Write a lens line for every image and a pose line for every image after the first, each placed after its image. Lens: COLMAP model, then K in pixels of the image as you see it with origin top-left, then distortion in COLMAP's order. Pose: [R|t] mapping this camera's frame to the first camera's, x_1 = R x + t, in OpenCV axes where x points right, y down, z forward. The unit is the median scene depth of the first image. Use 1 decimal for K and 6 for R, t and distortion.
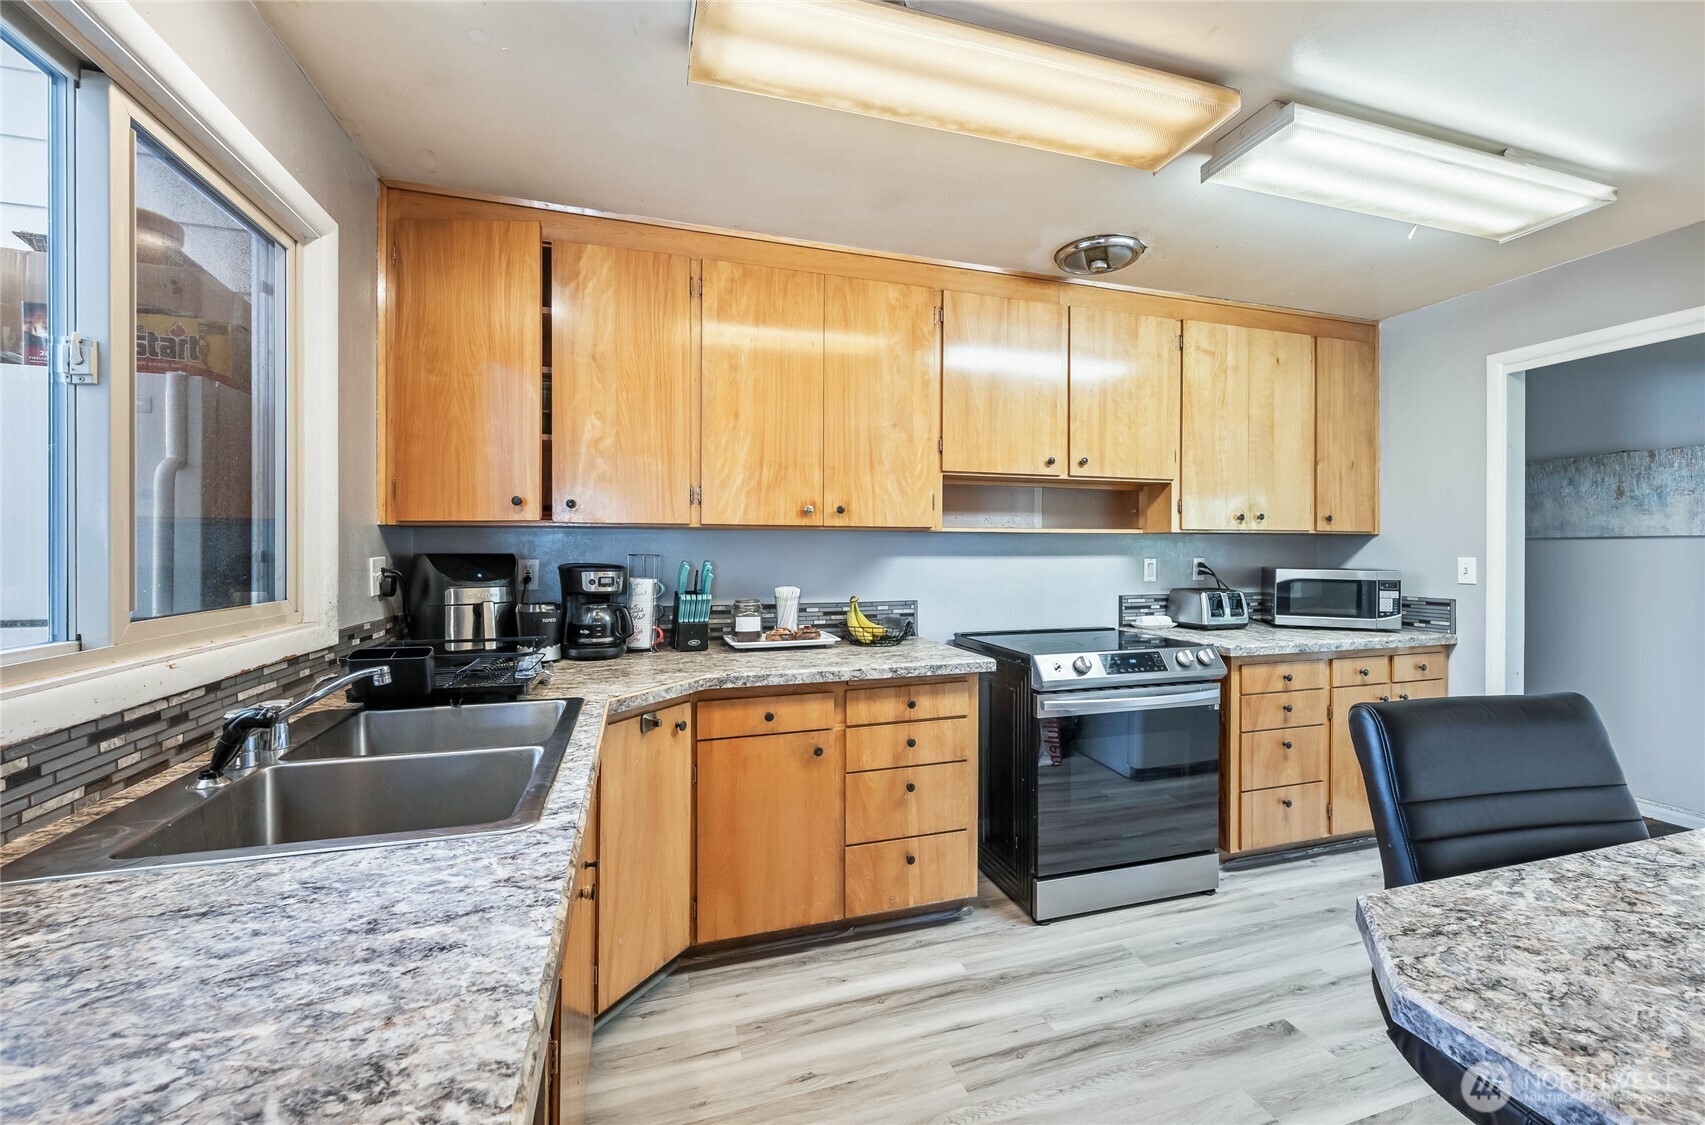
lens RADIAL K [[685.8, 0, 864.5], [0, 685.8, 551.9], [0, 0, 1]] dist [-0.000458, -0.000032]
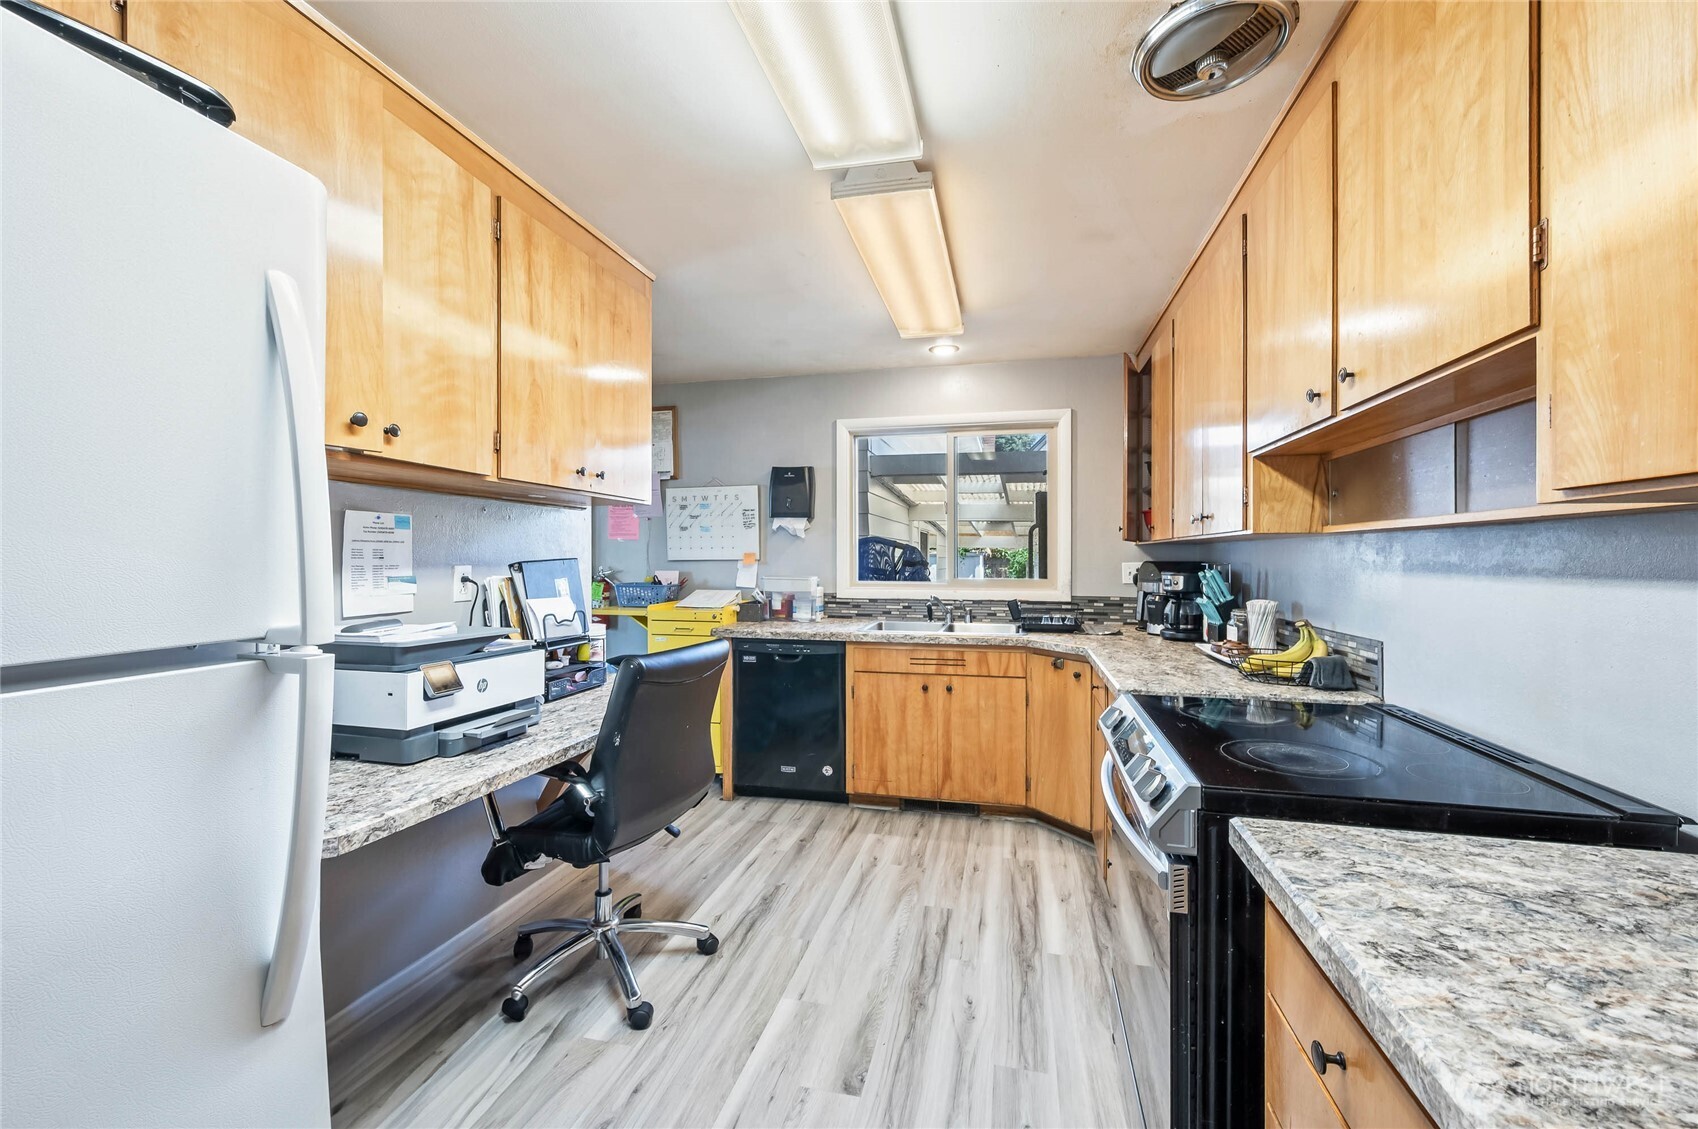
lens RADIAL K [[683.0, 0, 858.3], [0, 683.0, 561.8], [0, 0, 1]] dist [-0.000458, -0.000032]
pose [[-0.510029, 0.004452, -0.860146, 1.381695], [-0.001364, 0.999981, 0.005984, -0.007461], [0.860156, 0.004225, -0.510013, 1.462297]]
